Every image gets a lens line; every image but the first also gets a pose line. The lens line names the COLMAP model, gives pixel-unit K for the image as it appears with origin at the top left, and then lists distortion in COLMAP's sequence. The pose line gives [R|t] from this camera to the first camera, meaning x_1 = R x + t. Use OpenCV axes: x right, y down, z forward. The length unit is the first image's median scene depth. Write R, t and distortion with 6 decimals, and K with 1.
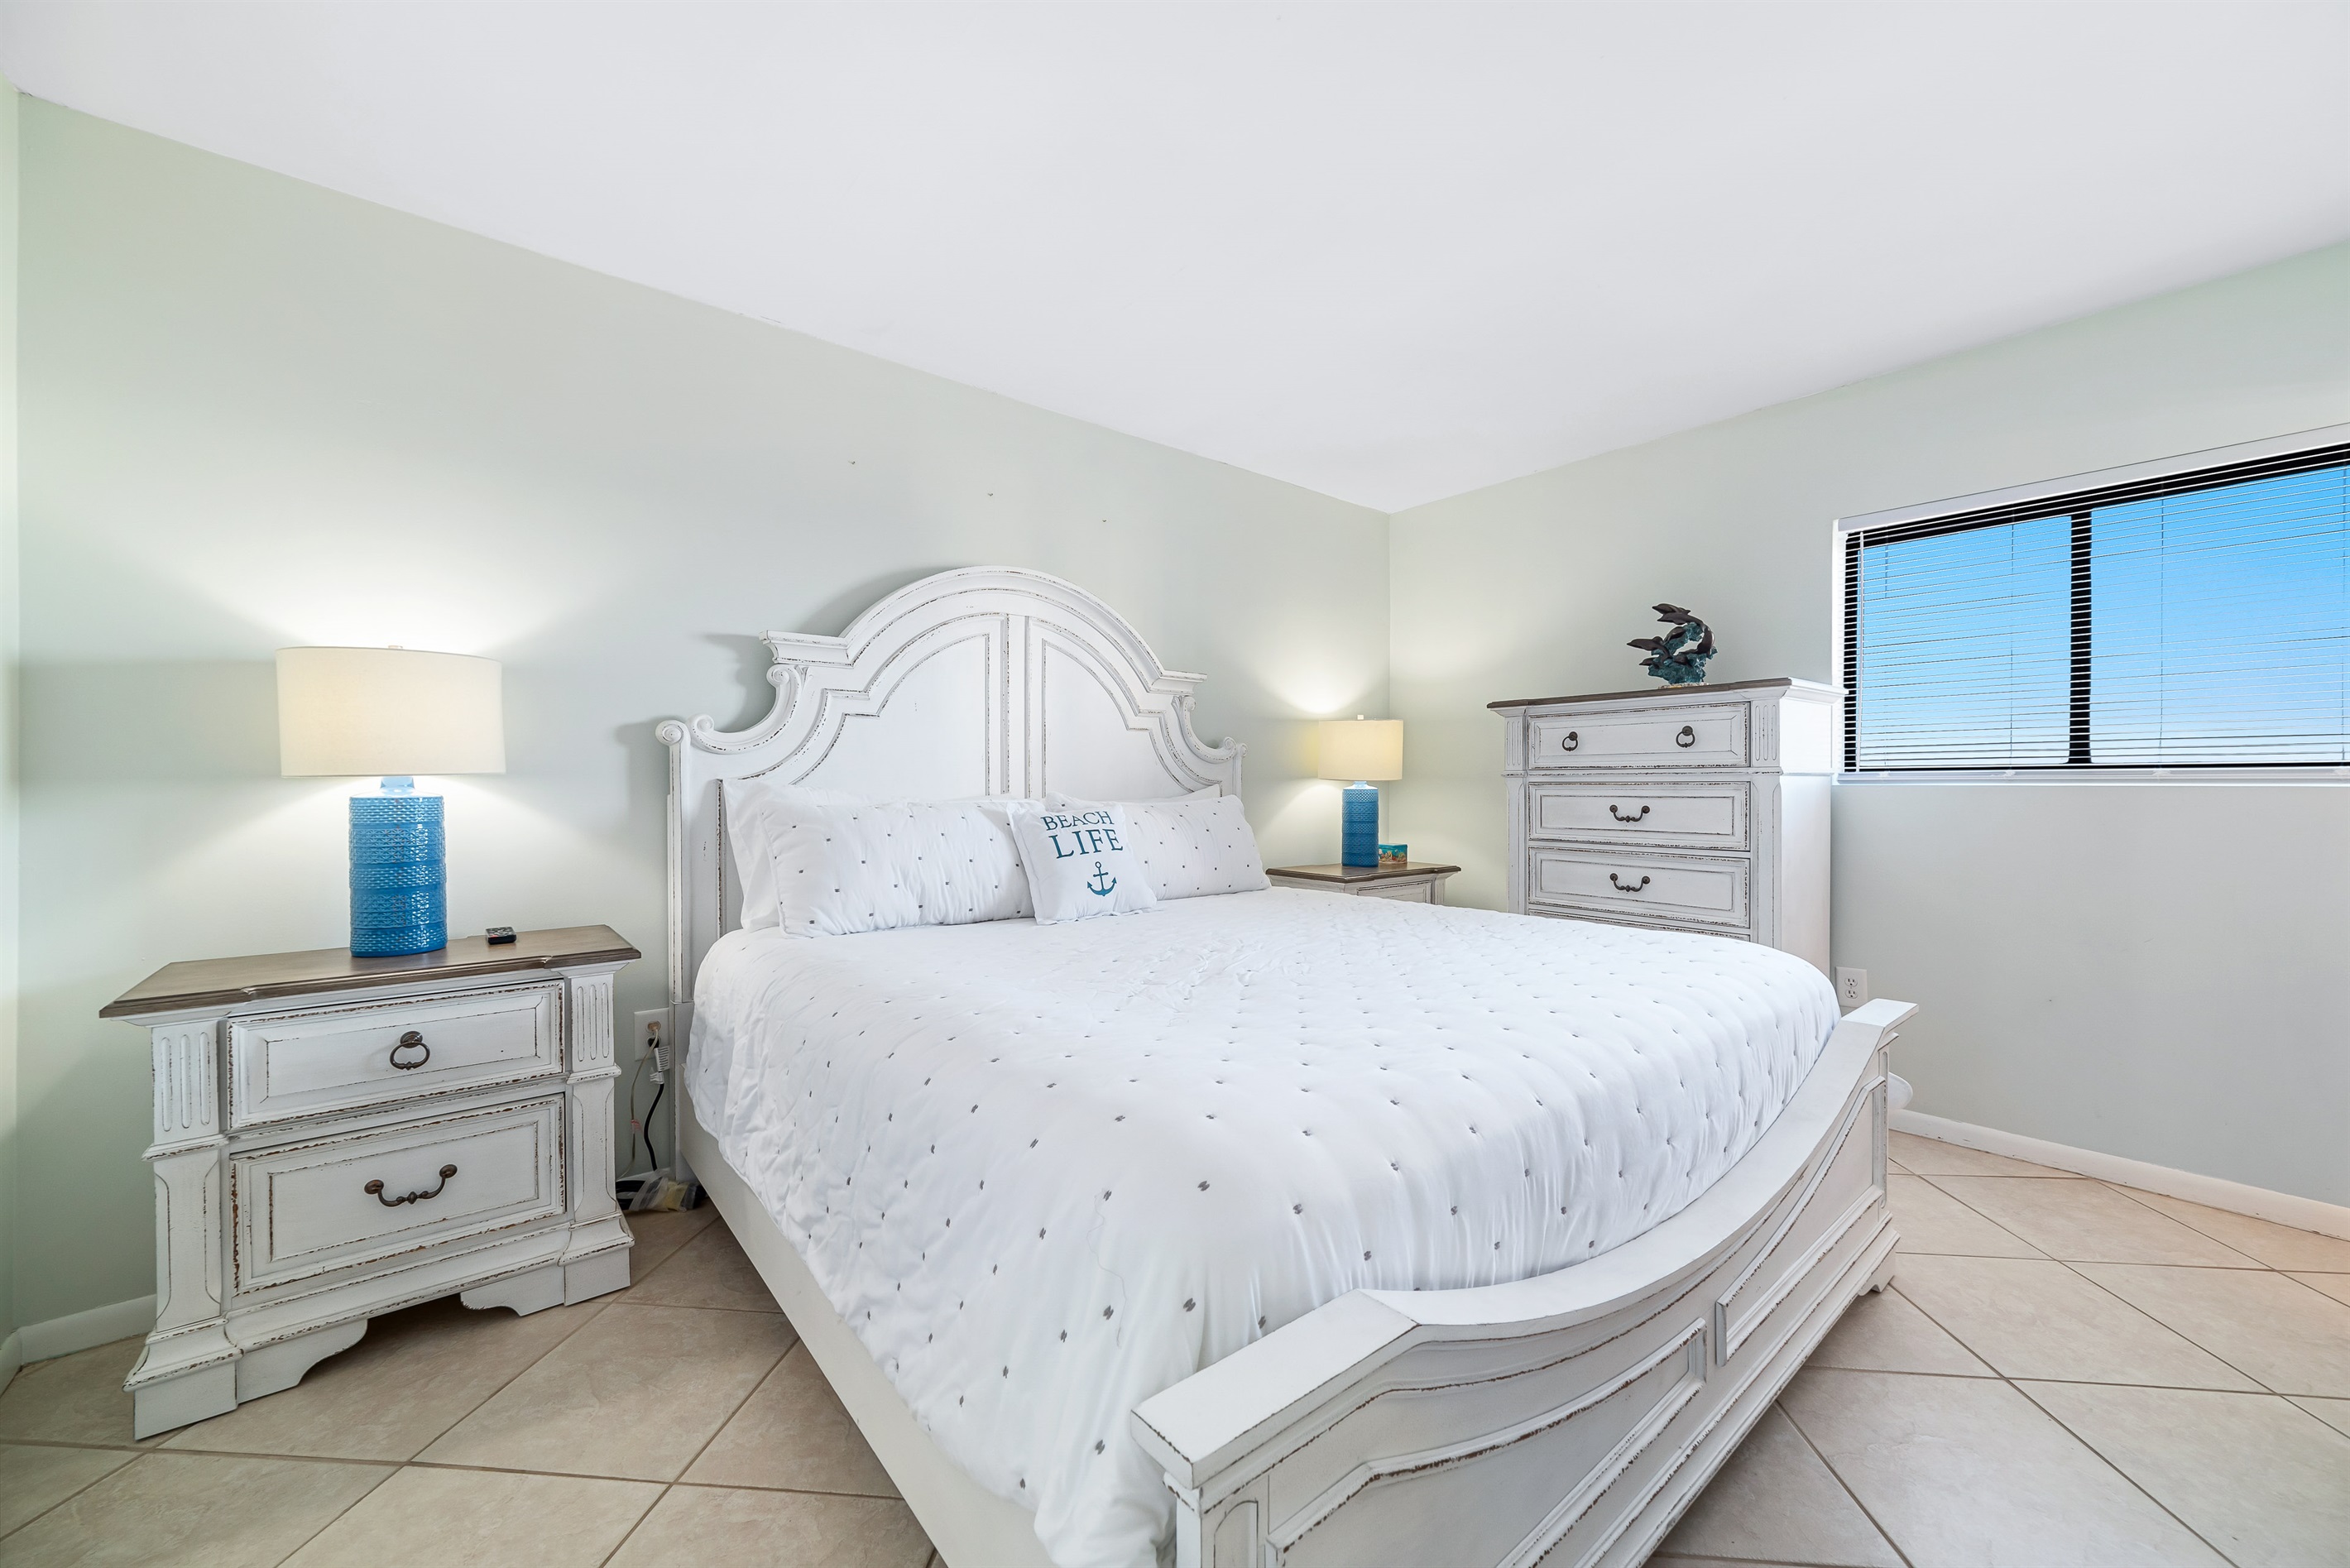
lens RADIAL K [[909.4, 0, 1175.0], [0, 909.4, 784.0], [0, 0, 1]] dist [0.000202, 0.000040]
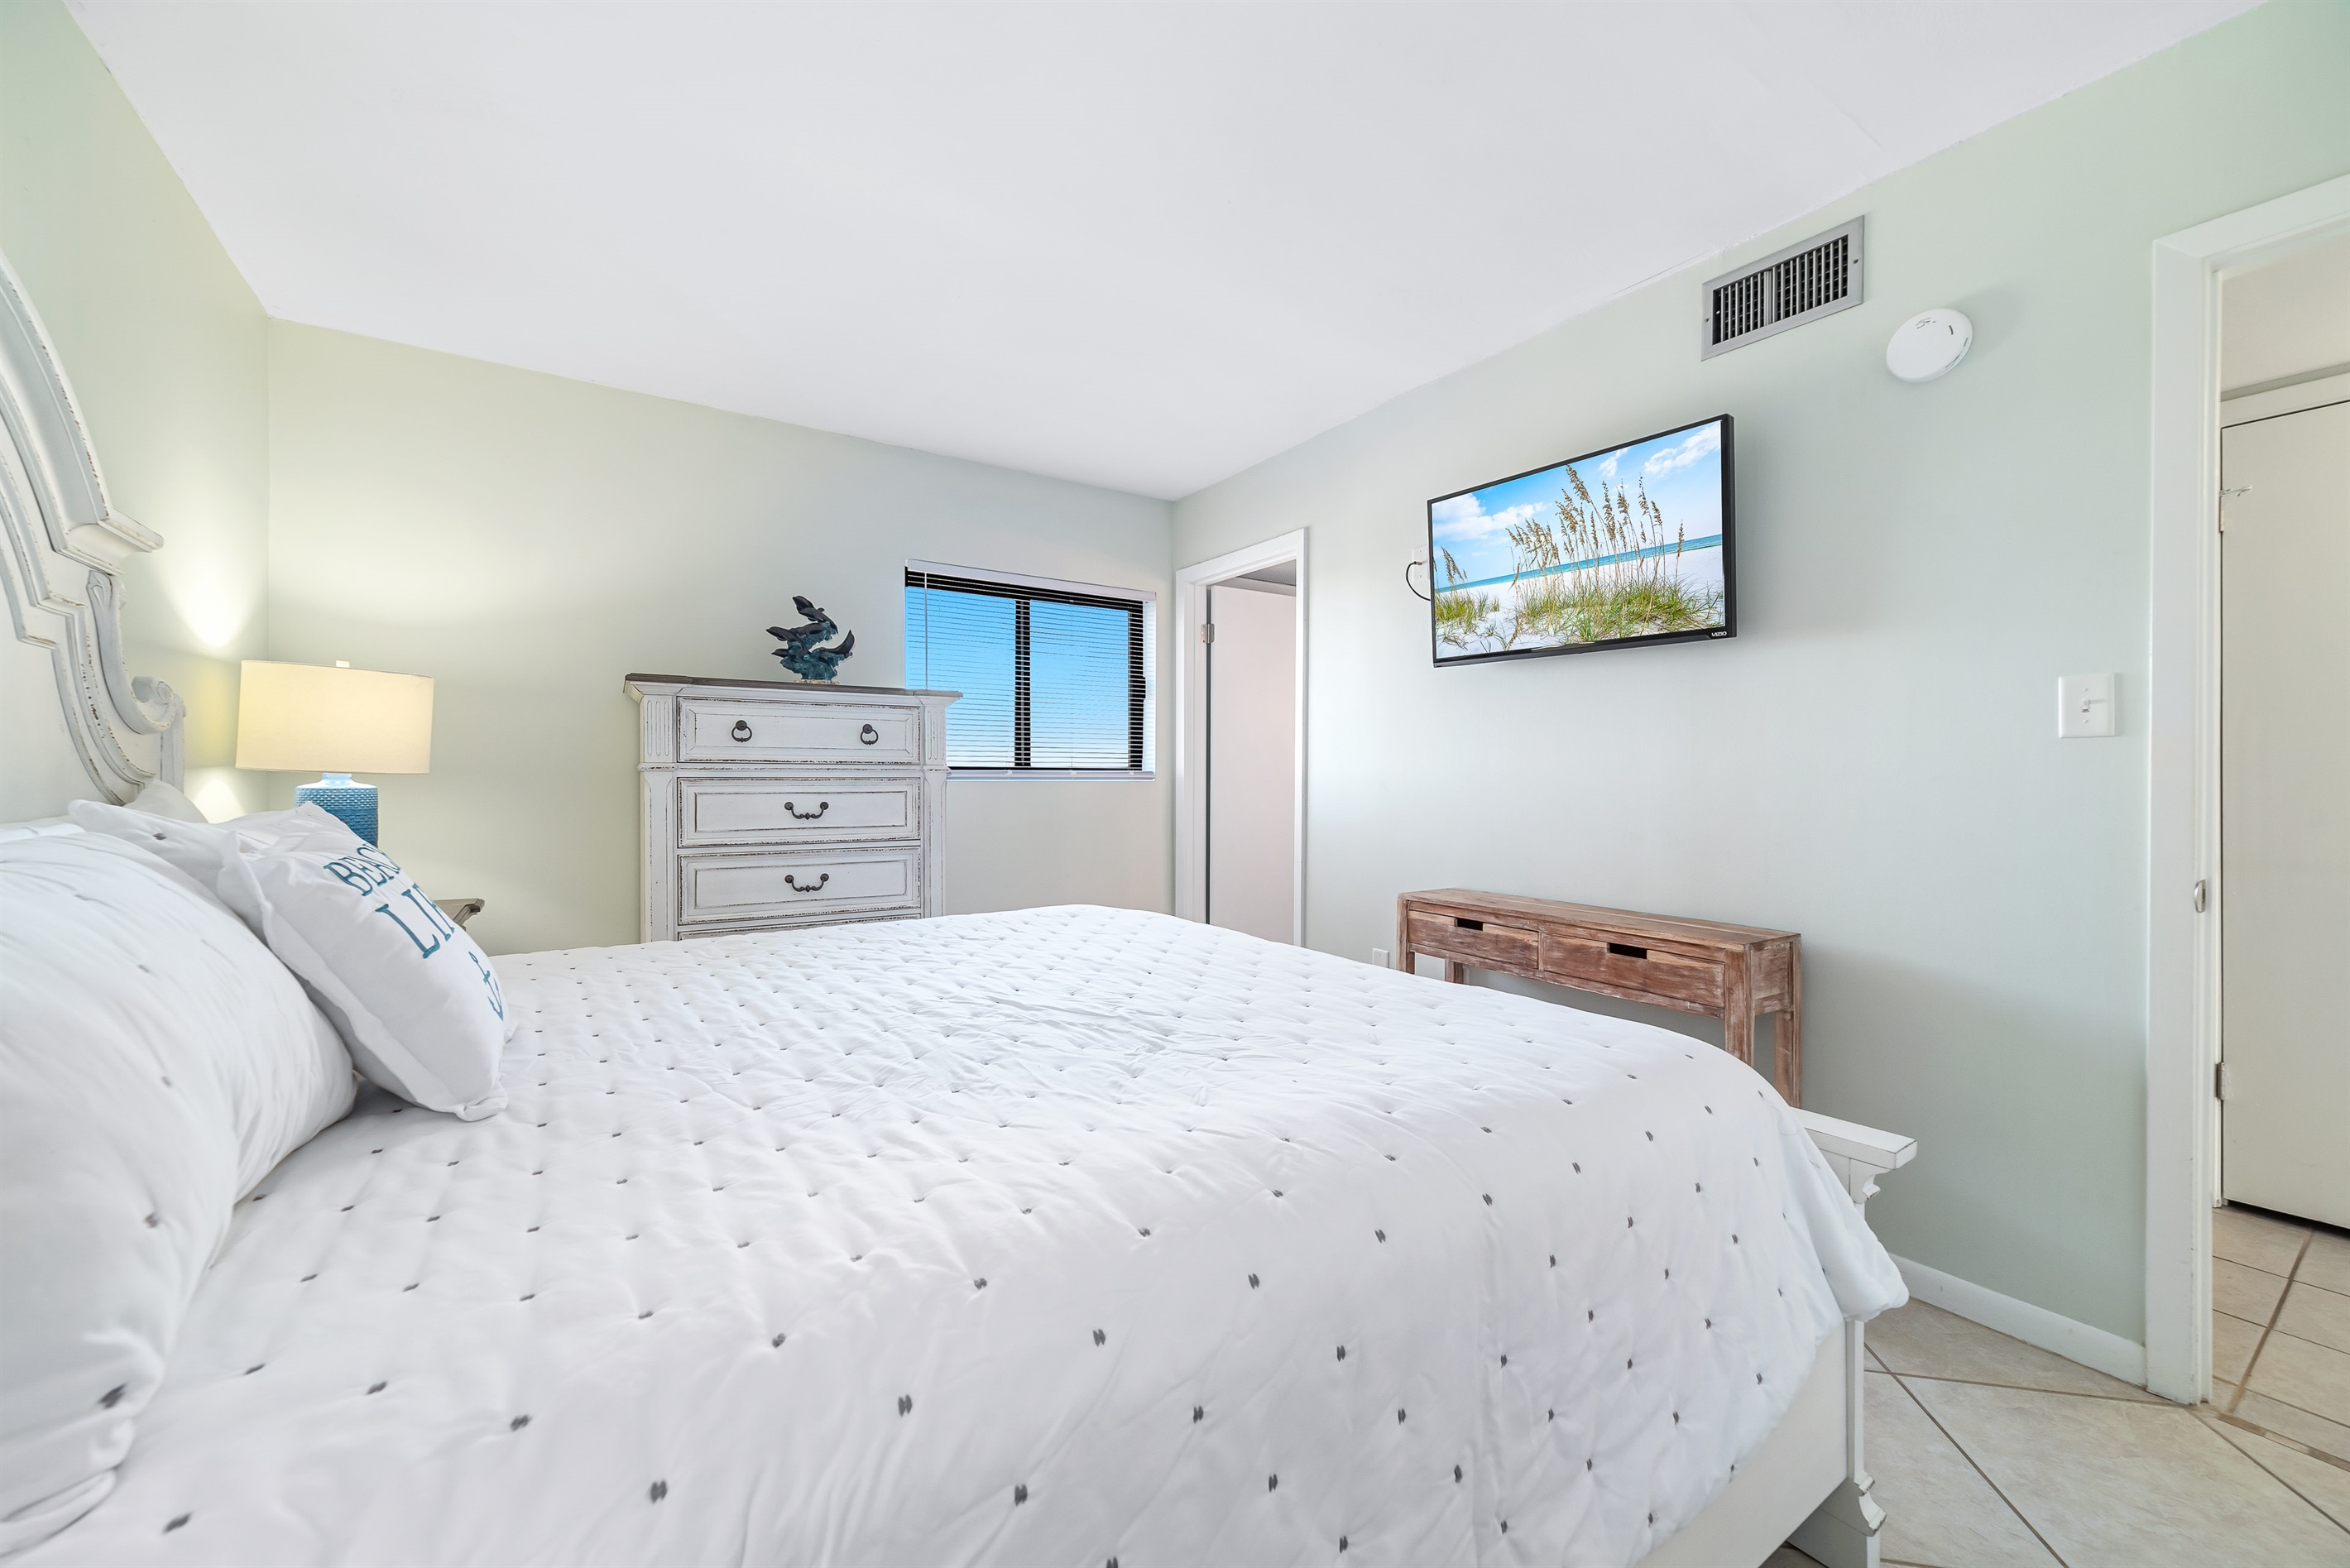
lens RADIAL K [[909.4, 0, 1175.0], [0, 909.4, 784.0], [0, 0, 1]] dist [0.000202, 0.000040]
pose [[0.102535, -0.002861, 0.994725, -0.413073], [-0.000683, 0.999995, 0.002947, 0.001505], [-0.994729, -0.000982, 0.102533, 0.513453]]
